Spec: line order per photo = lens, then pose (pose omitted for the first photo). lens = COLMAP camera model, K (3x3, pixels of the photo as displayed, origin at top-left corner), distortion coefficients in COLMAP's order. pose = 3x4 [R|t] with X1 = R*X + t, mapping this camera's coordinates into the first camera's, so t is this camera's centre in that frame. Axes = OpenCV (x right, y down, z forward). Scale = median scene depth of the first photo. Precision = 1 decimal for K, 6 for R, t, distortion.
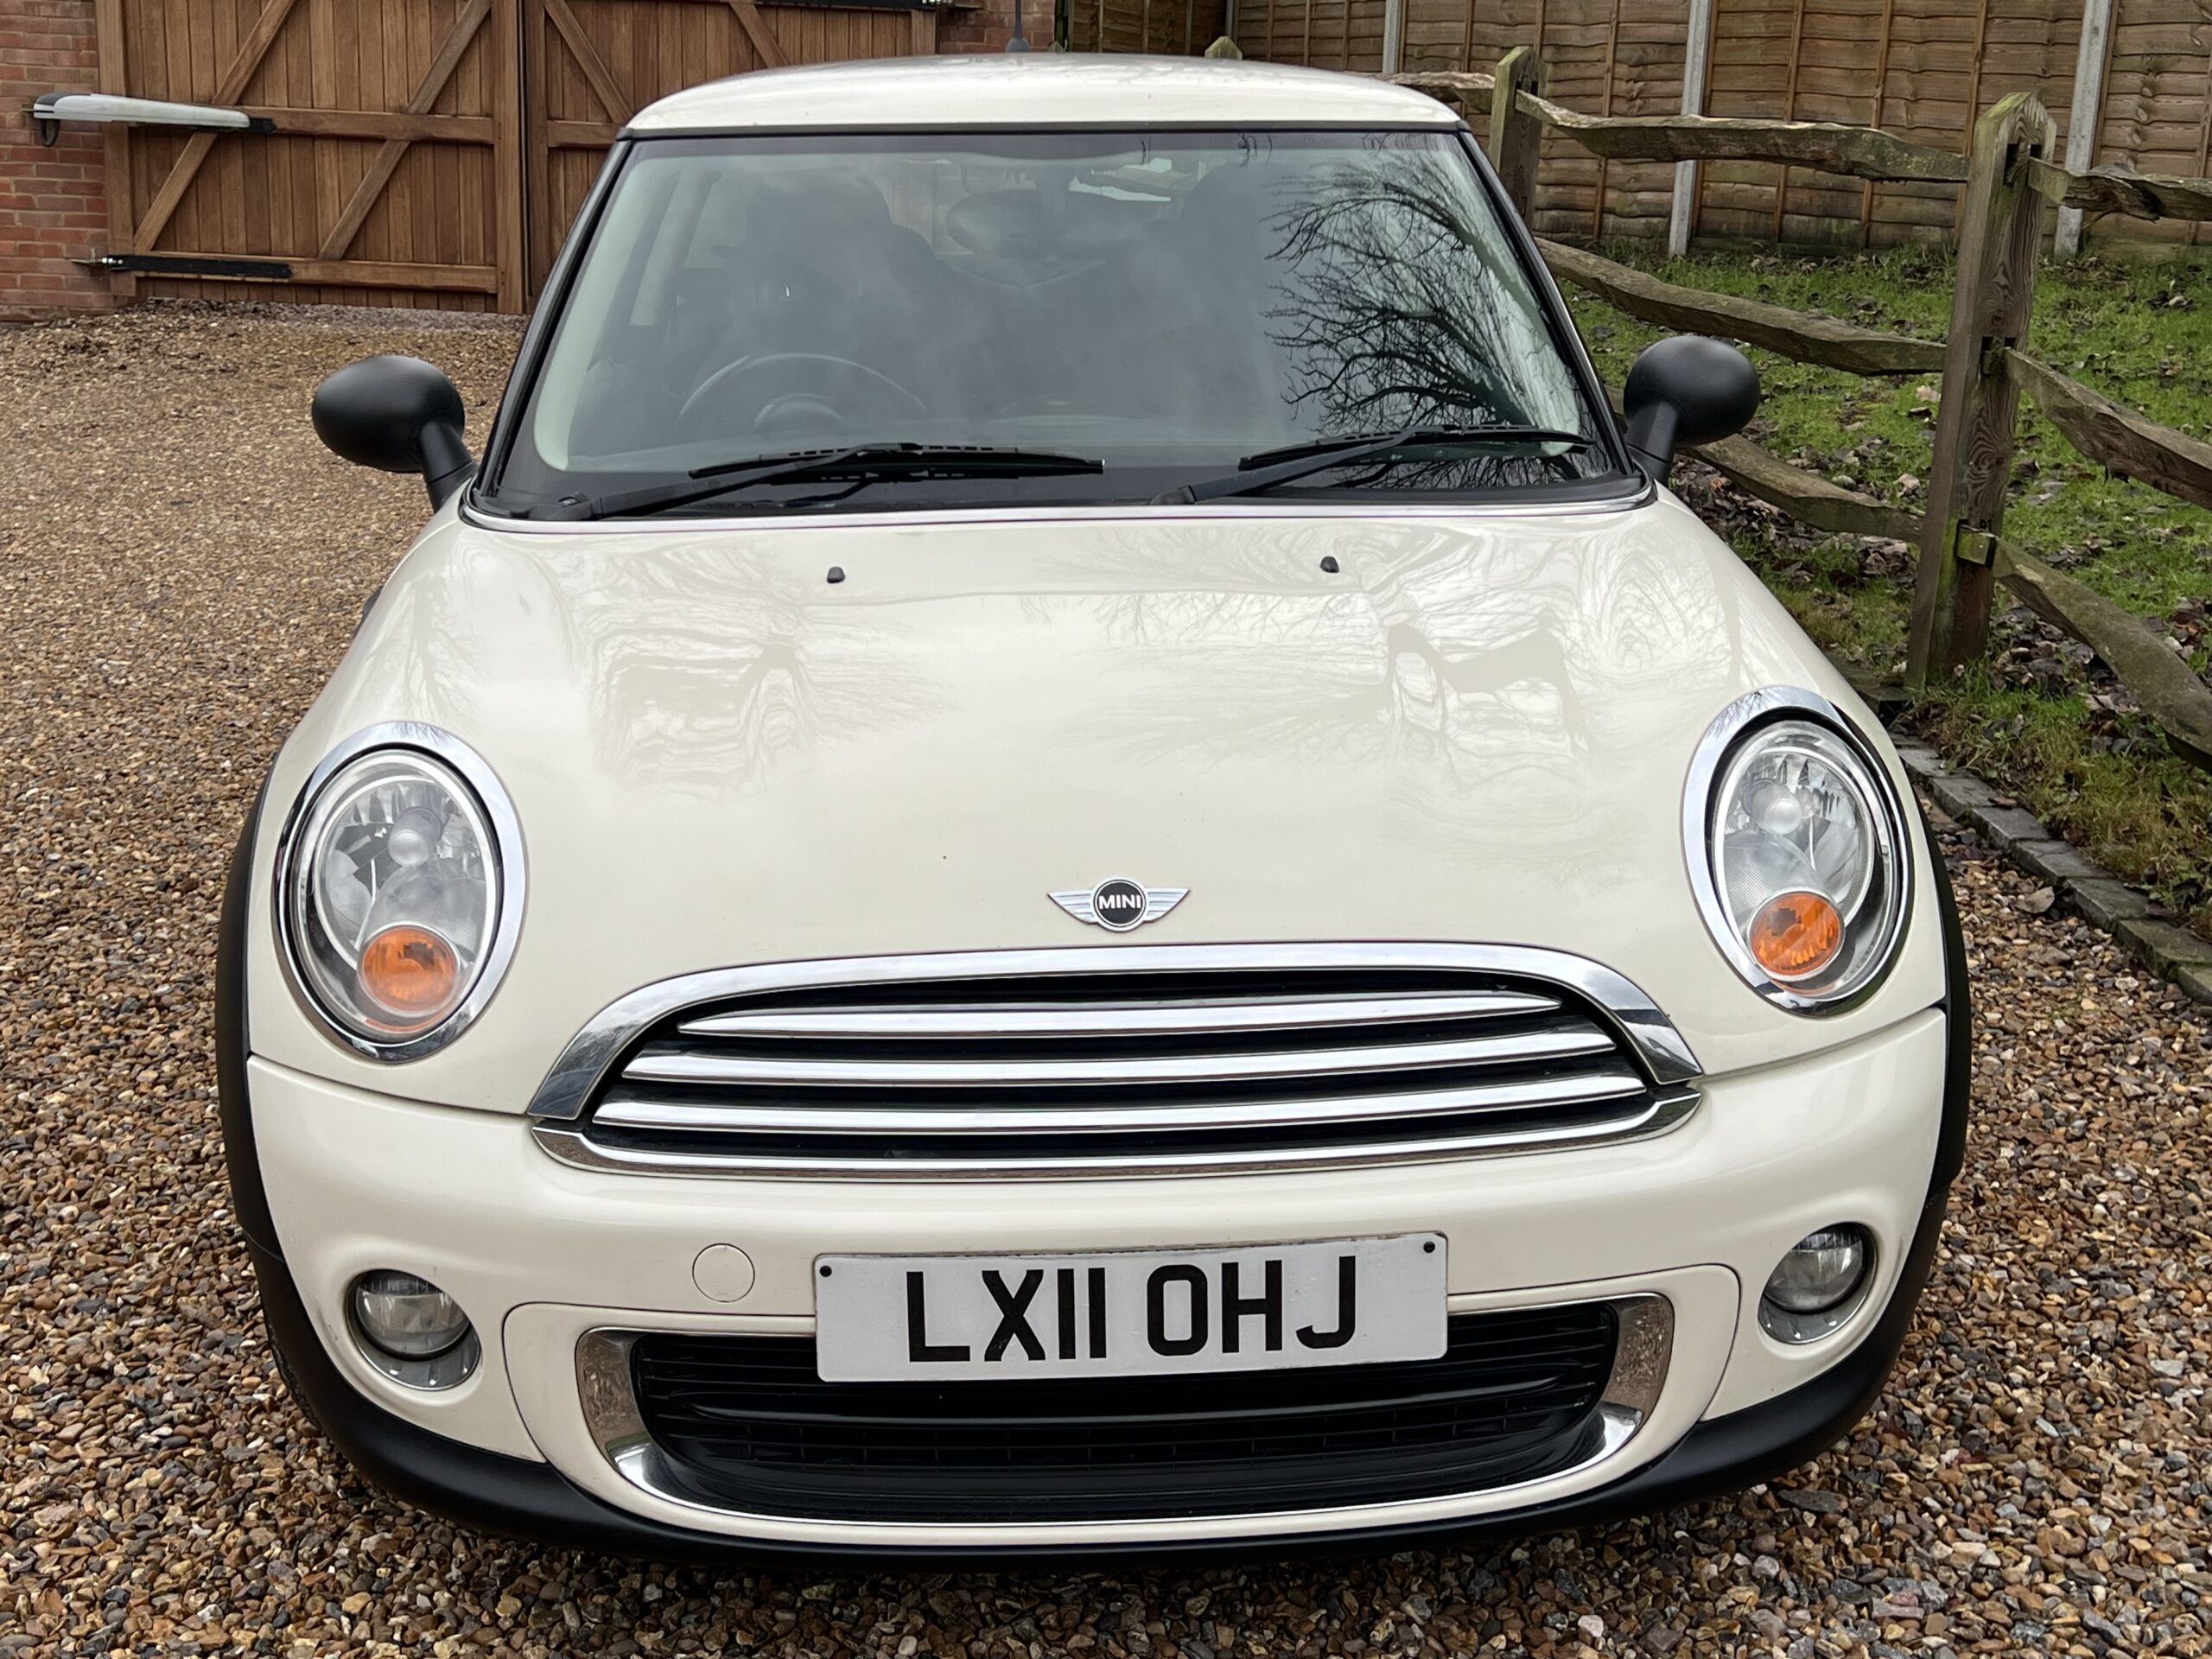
lens RADIAL K [[2667.6, 0, 1106.0], [0, 2667.6, 829.5], [0, 0, 1]] dist [0.079932, -0.170318]
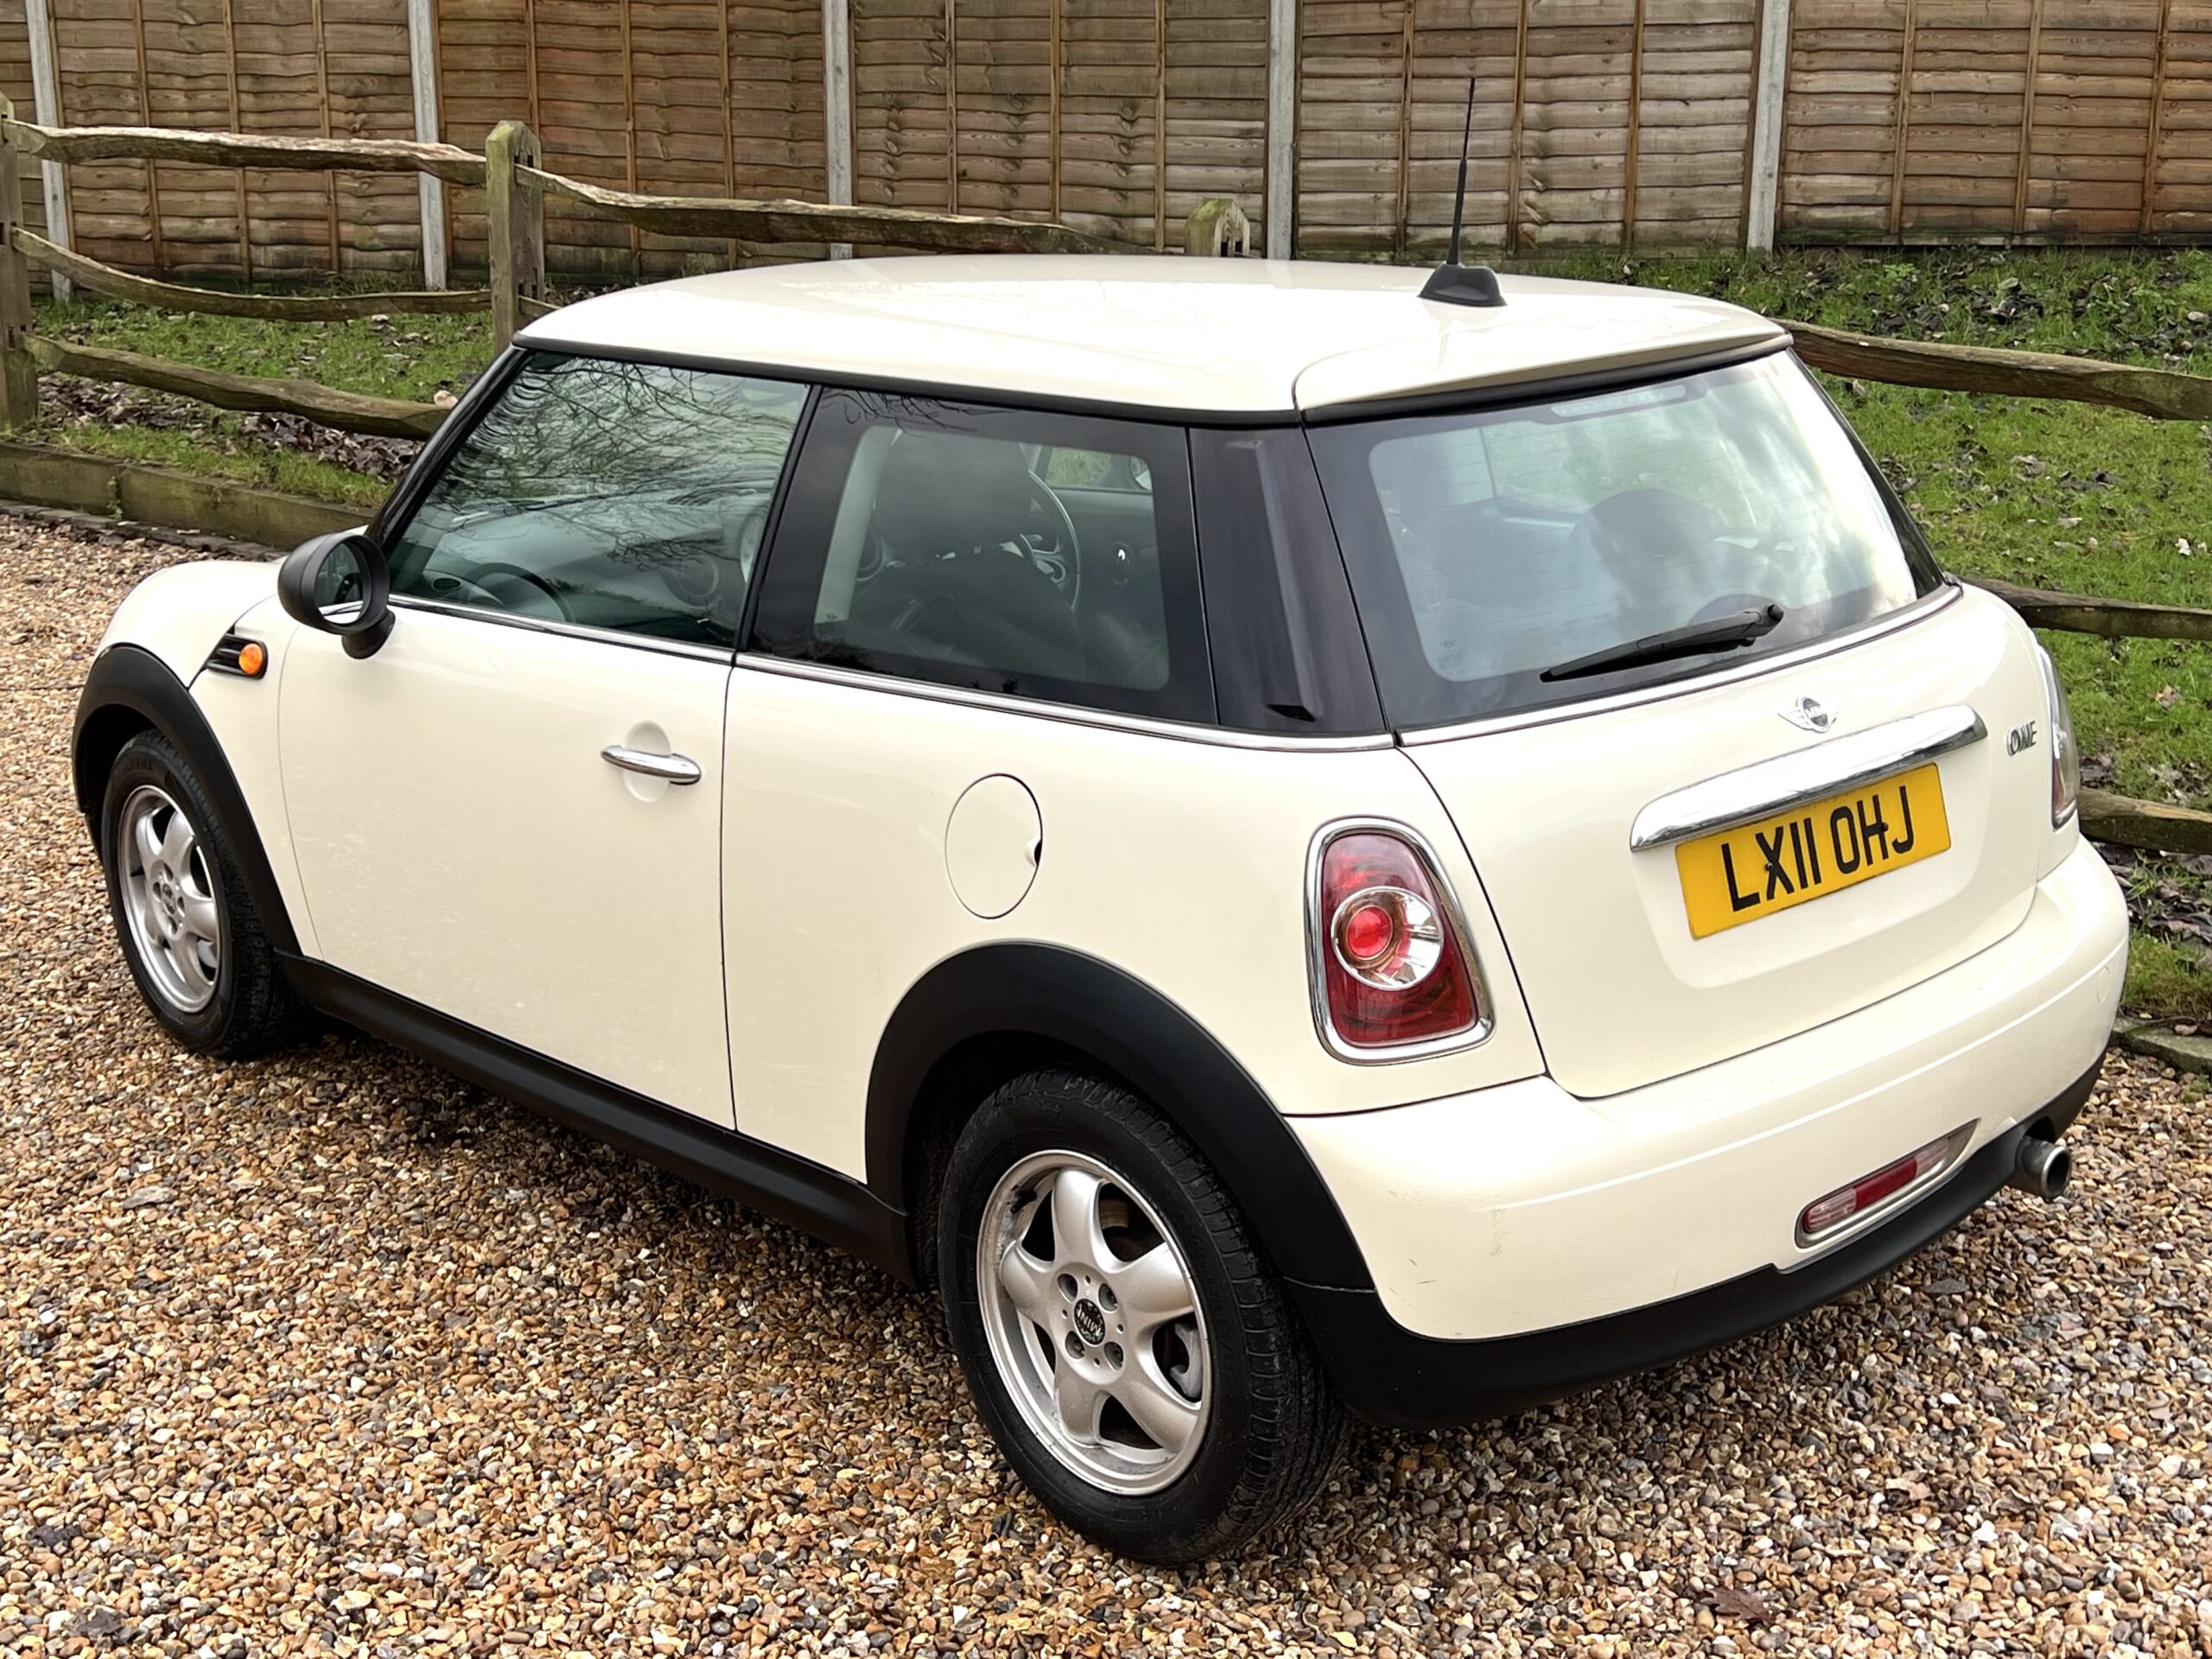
lens RADIAL K [[2807.8, 0, 1121.7], [0, 2807.8, 853.8], [0, 0, 1]] dist [0.146095, -0.367382]
pose [[0.811931, -0.175056, 0.556887, -0.352781], [0.167398, 0.983733, 0.065170, -0.059148], [-0.559237, 0.040308, 0.828027, -0.006440]]
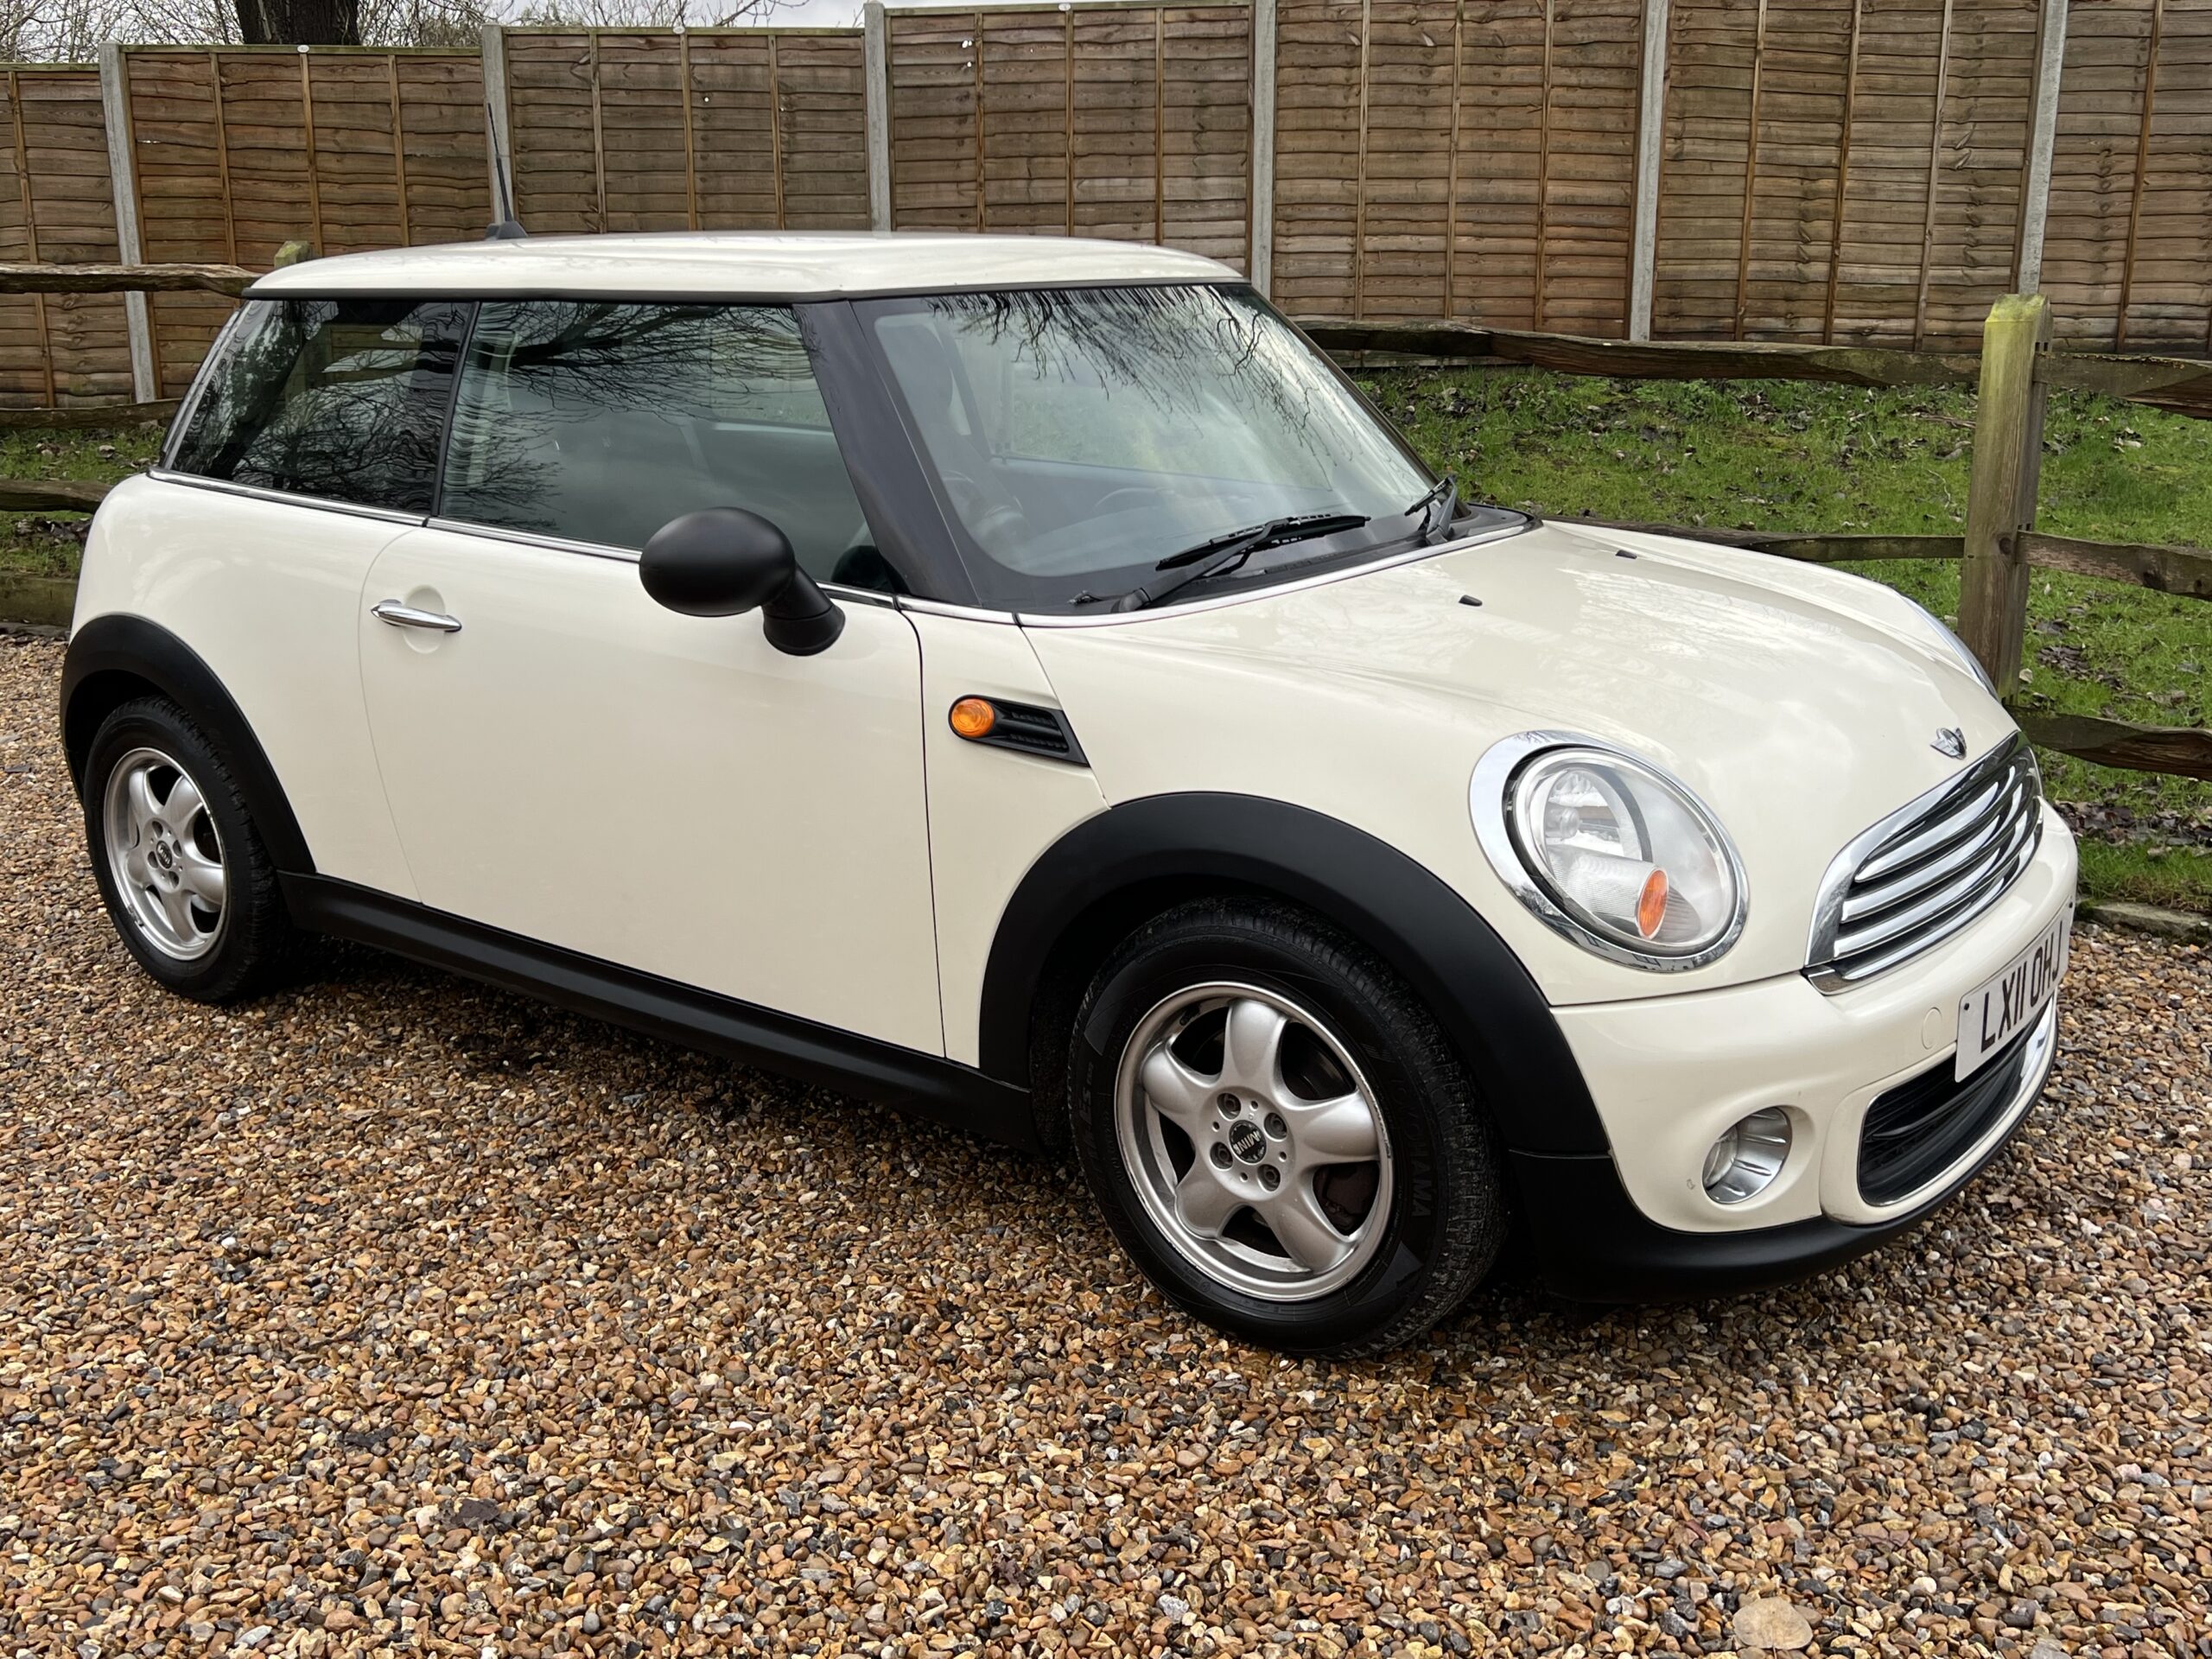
lens RADIAL K [[2124.5, 0, 1092.9], [0, 2124.5, 837.8], [0, 0, 1]] dist [0.057781, -0.073795]
pose [[0.646238, -0.200959, 0.736201, -0.418323], [0.215967, 0.973428, 0.076139, -0.040957], [-0.731939, 0.109792, 0.672466, 0.172511]]
